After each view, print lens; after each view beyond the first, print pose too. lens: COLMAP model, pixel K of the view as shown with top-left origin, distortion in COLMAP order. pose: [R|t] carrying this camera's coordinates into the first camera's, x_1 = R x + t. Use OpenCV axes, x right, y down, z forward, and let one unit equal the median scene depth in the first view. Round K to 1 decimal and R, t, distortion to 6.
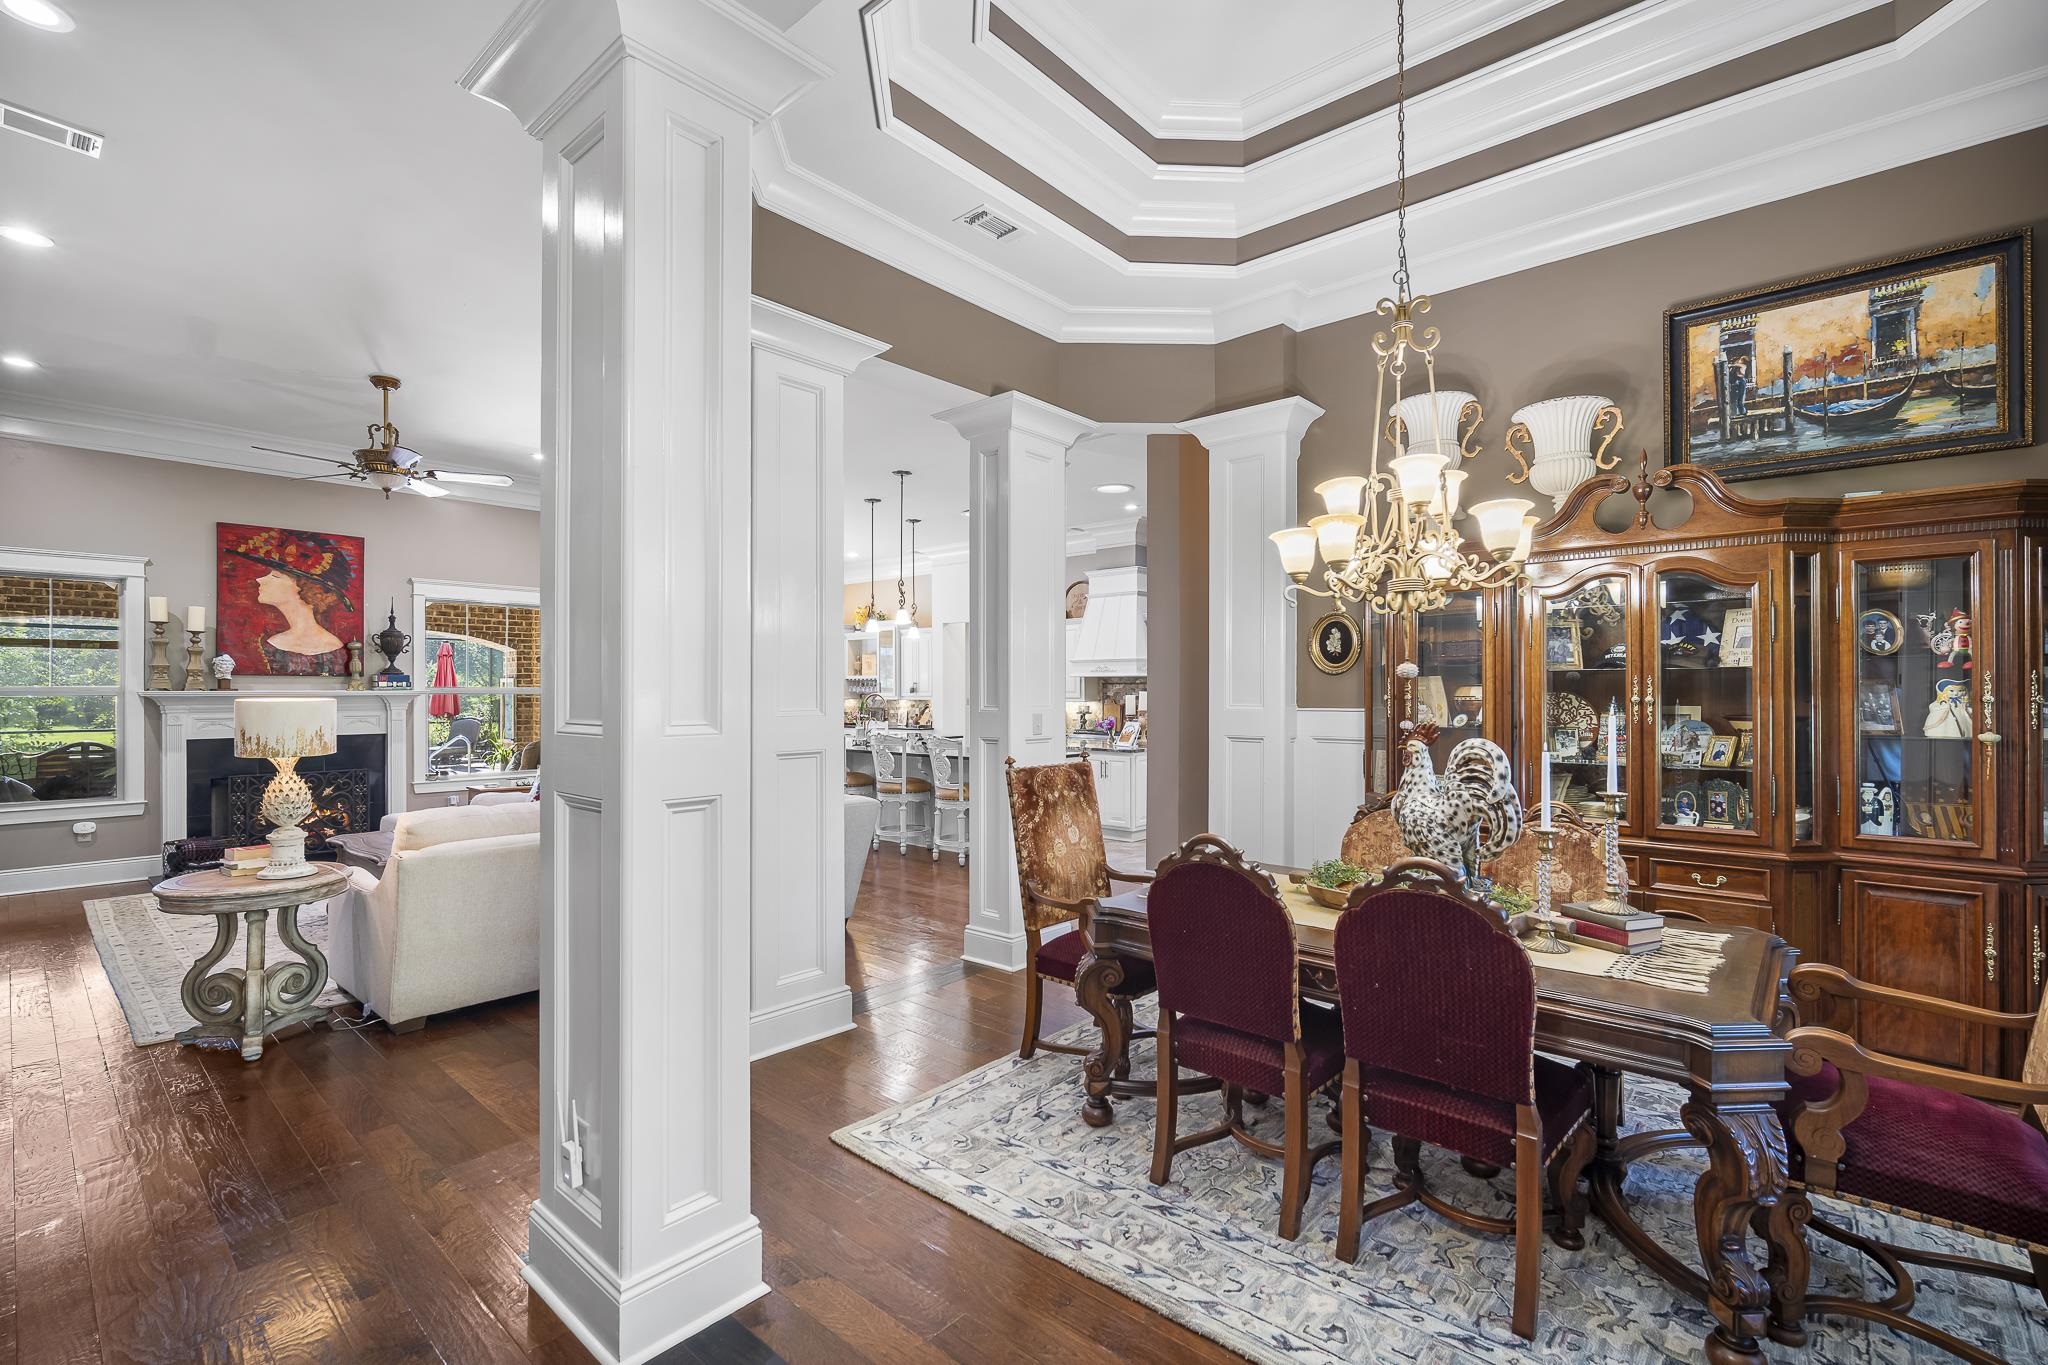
lens RADIAL K [[905.1, 0, 1035.9], [0, 905.1, 684.4], [0, 0, 1]] dist [-0.014586, 0.004020]
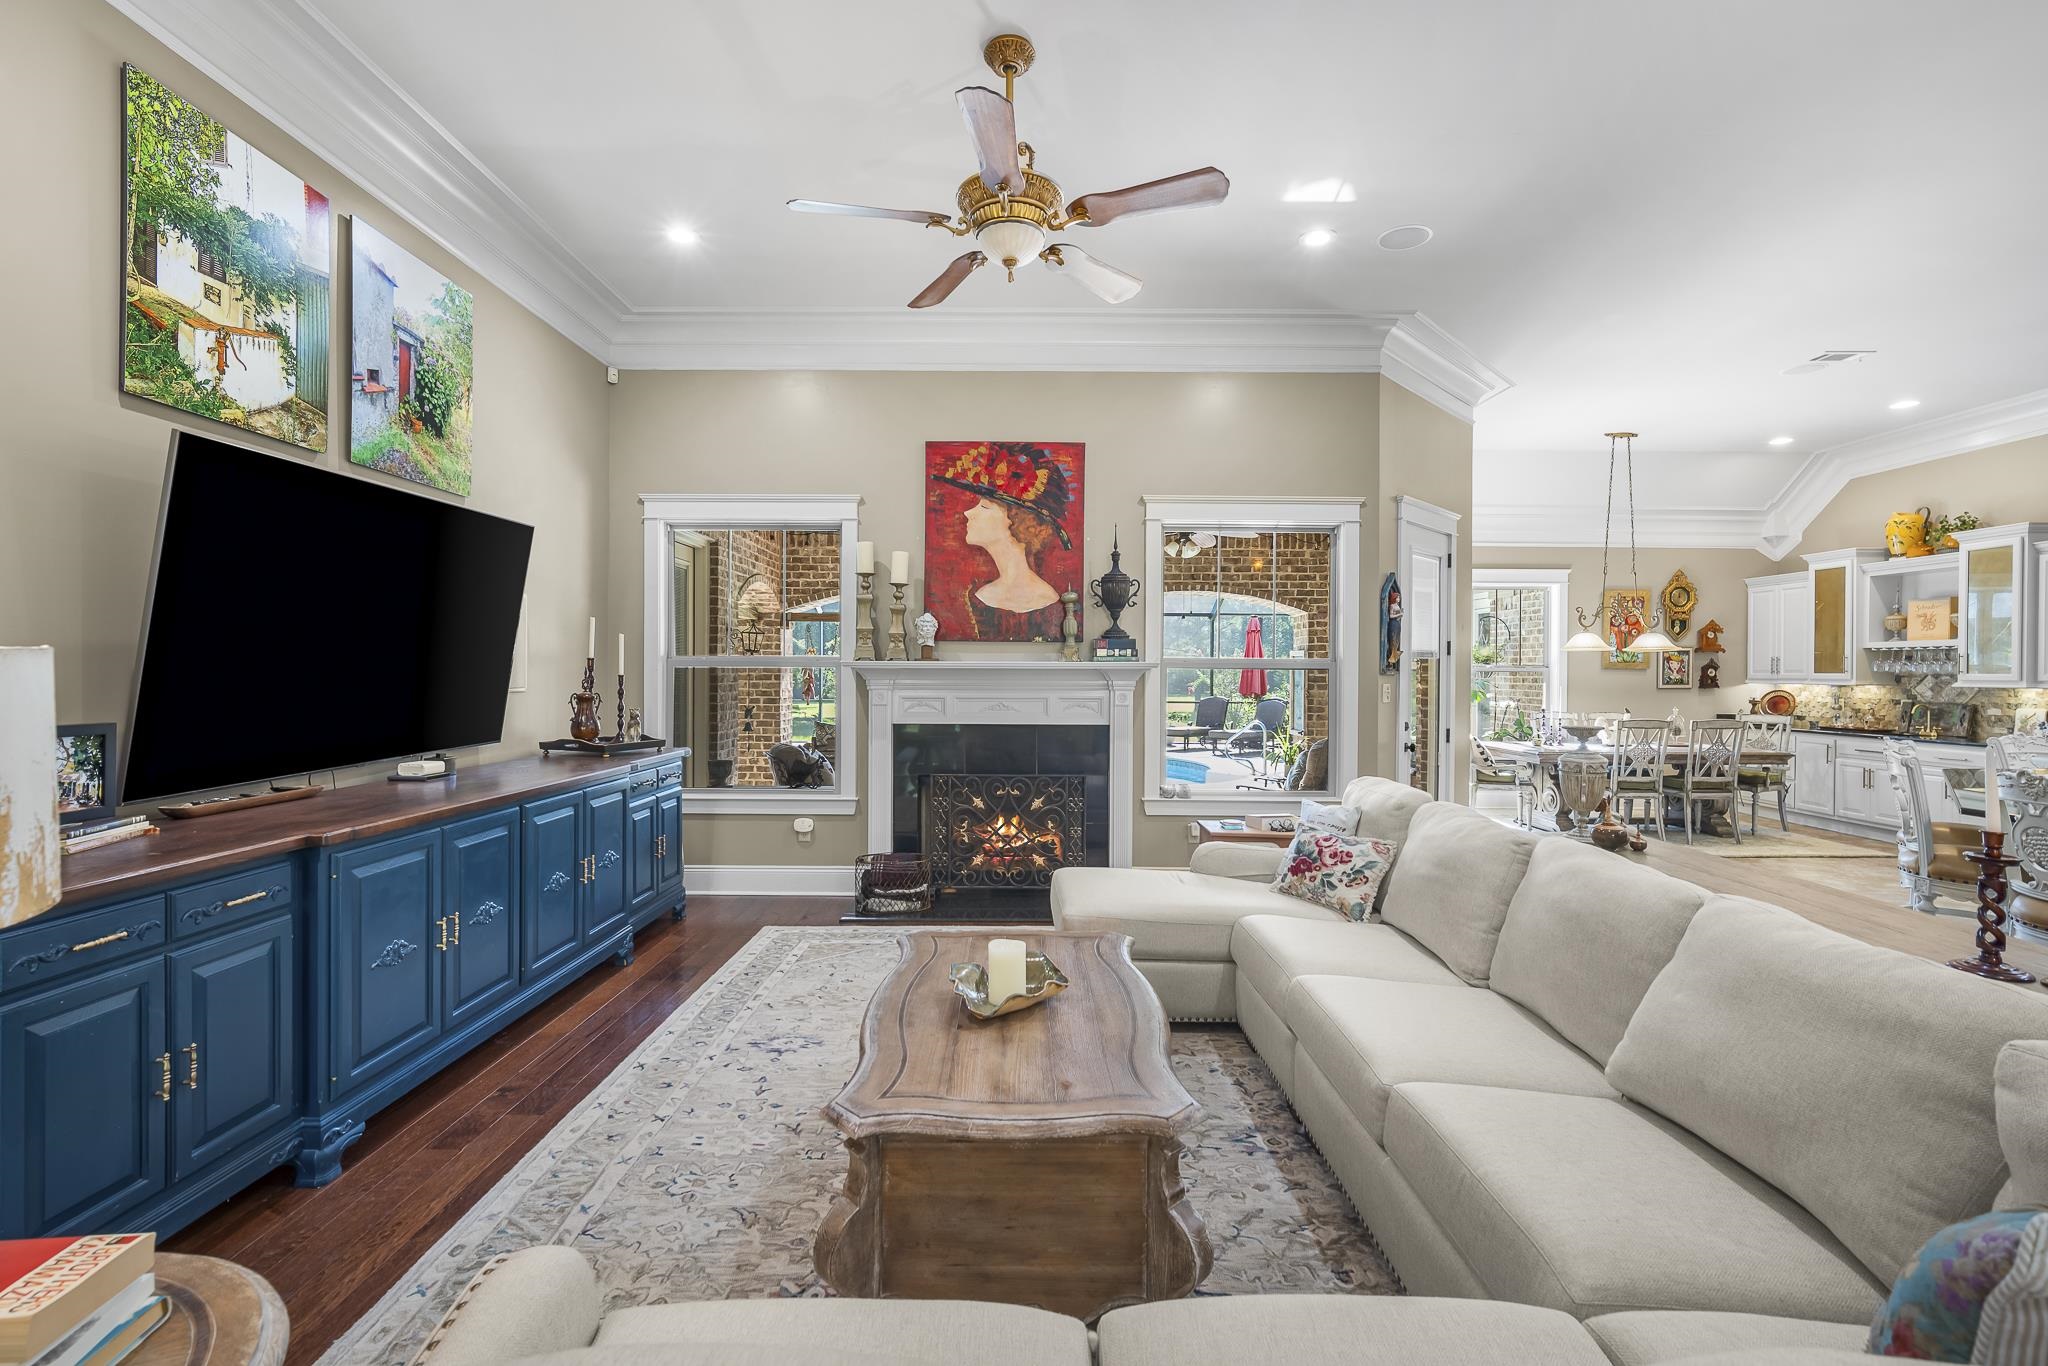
lens RADIAL K [[905.1, 0, 1014.9], [0, 905.1, 680.9], [0, 0, 1]] dist [-0.014586, 0.004020]
pose [[0.648250, 0.013268, -0.761312, -0.256411], [-0.001088, 0.999863, 0.016499, 0.010279], [0.761427, -0.009868, 0.648176, 0.523040]]
